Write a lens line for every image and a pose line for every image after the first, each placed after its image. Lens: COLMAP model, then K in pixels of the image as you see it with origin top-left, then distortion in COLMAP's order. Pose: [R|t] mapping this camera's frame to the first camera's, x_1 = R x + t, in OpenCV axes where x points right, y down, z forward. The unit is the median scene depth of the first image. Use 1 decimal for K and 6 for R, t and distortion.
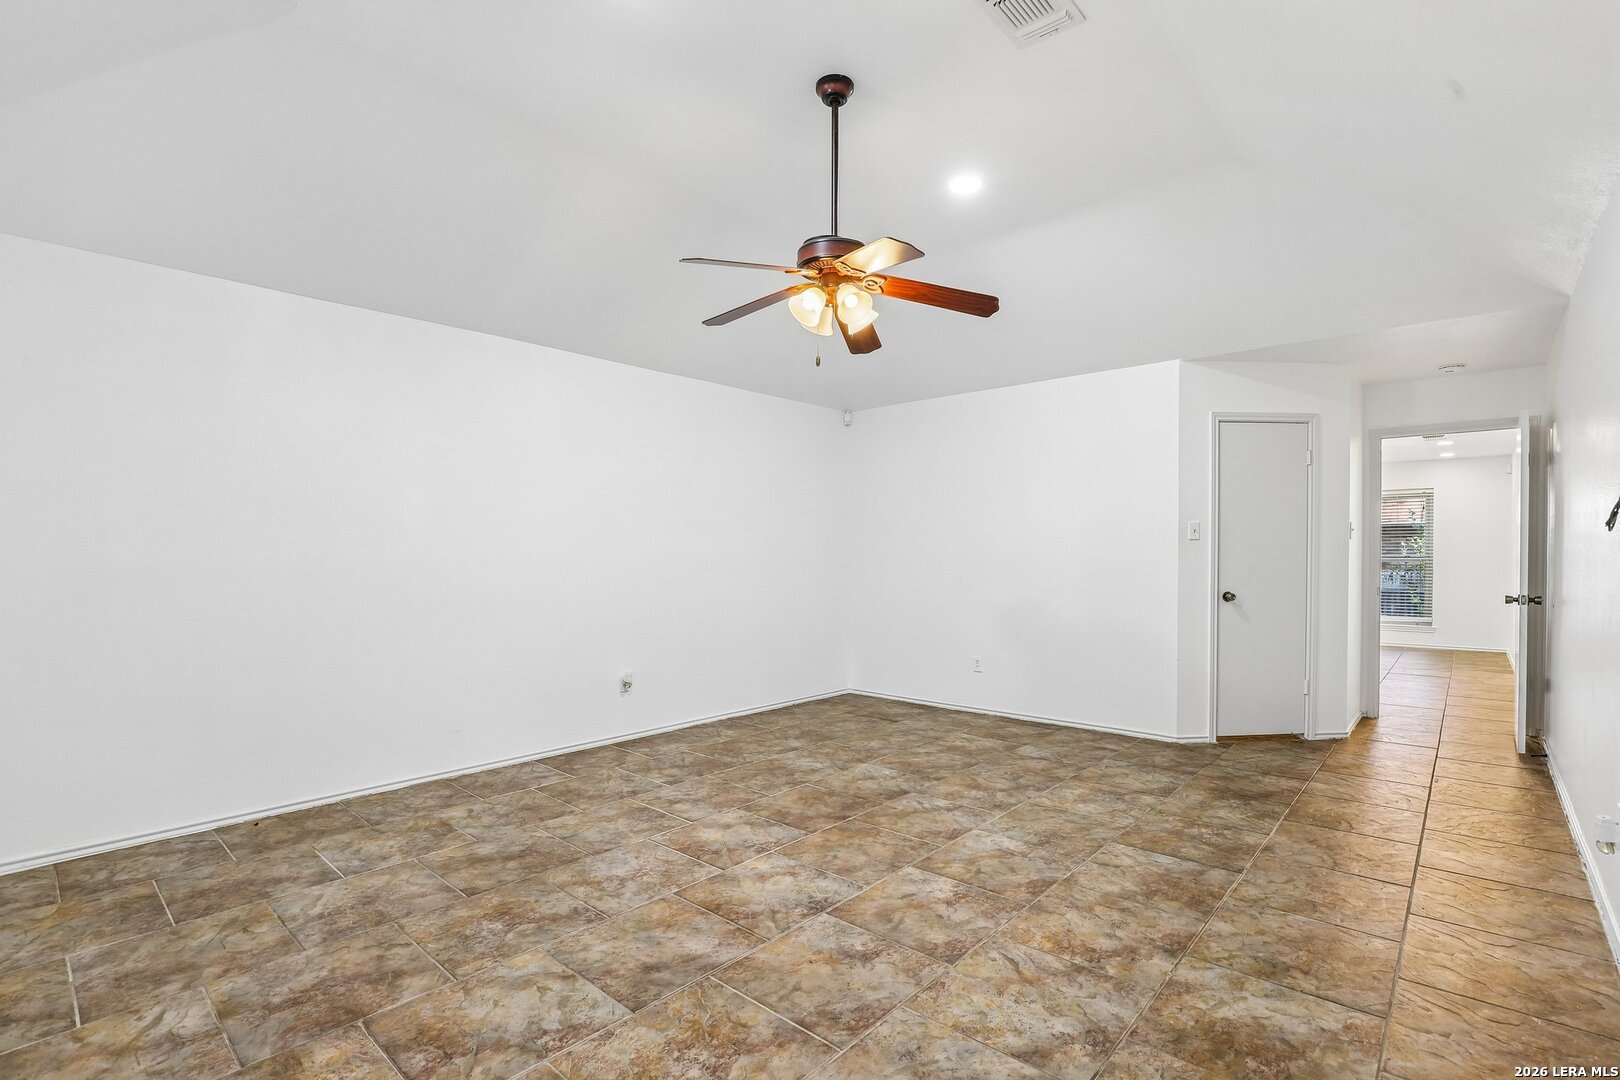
lens RADIAL K [[747.5, 0, 814.8], [0, 747.5, 564.4], [0, 0, 1]] dist [-0.036331, 0.007368]
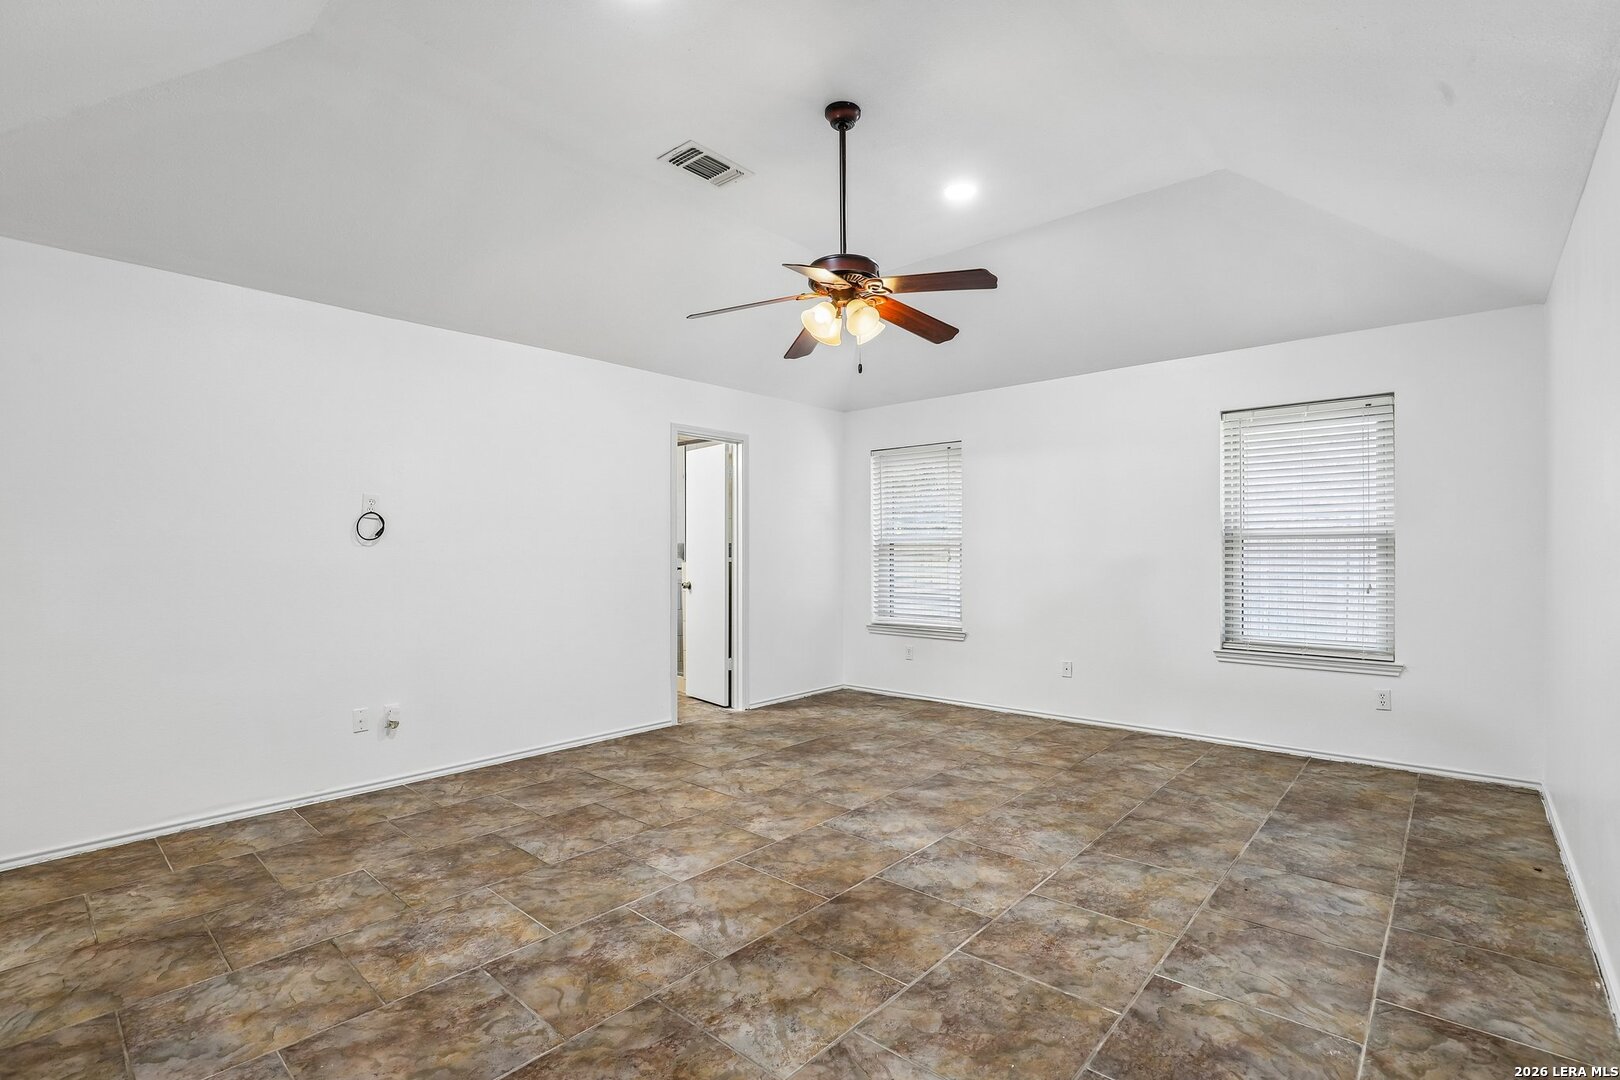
lens RADIAL K [[747.5, 0, 818.7], [0, 747.5, 545.5], [0, 0, 1]] dist [-0.036331, 0.007368]
pose [[-0.999934, 0.006984, -0.009131, 0.070645], [0.006884, 0.999917, 0.010863, -0.033094], [0.009206, 0.010800, -0.999899, 1.958613]]
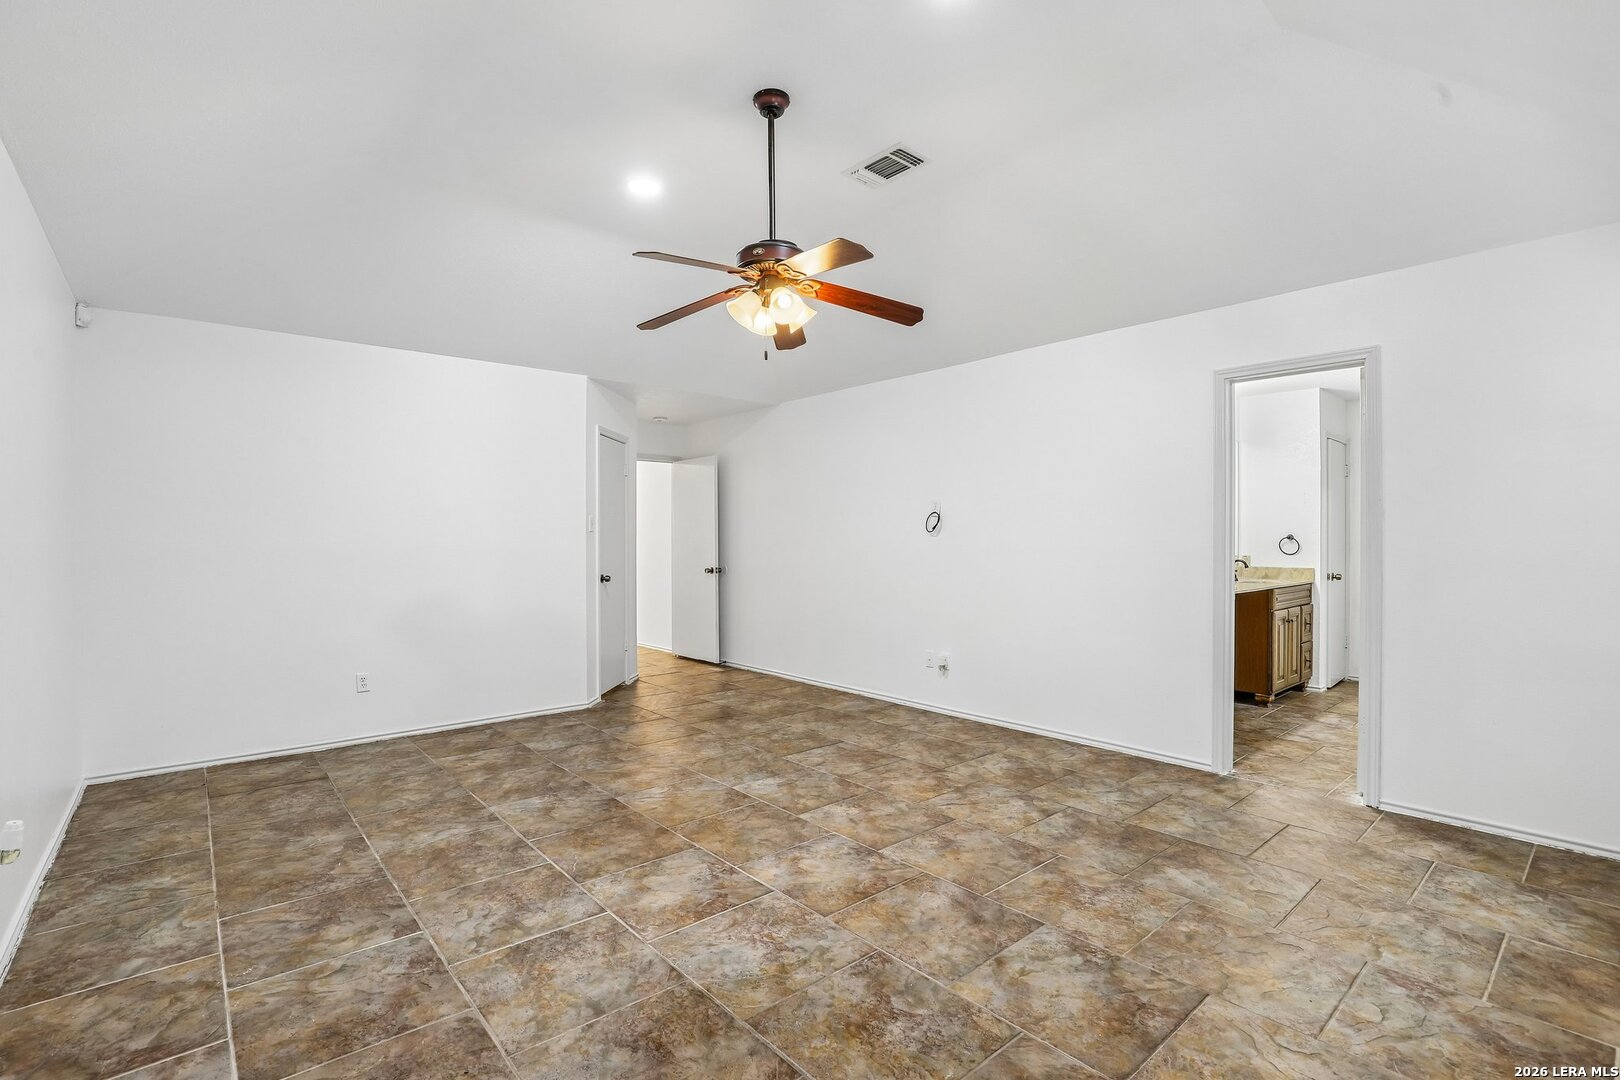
lens RADIAL K [[747.5, 0, 819.5], [0, 747.5, 547.0], [0, 0, 1]] dist [-0.036331, 0.007368]
pose [[0.125757, -0.007888, 0.992030, -0.945581], [0.019478, 0.999795, 0.005480, -0.012847], [-0.991870, 0.018634, 0.125885, 0.766637]]
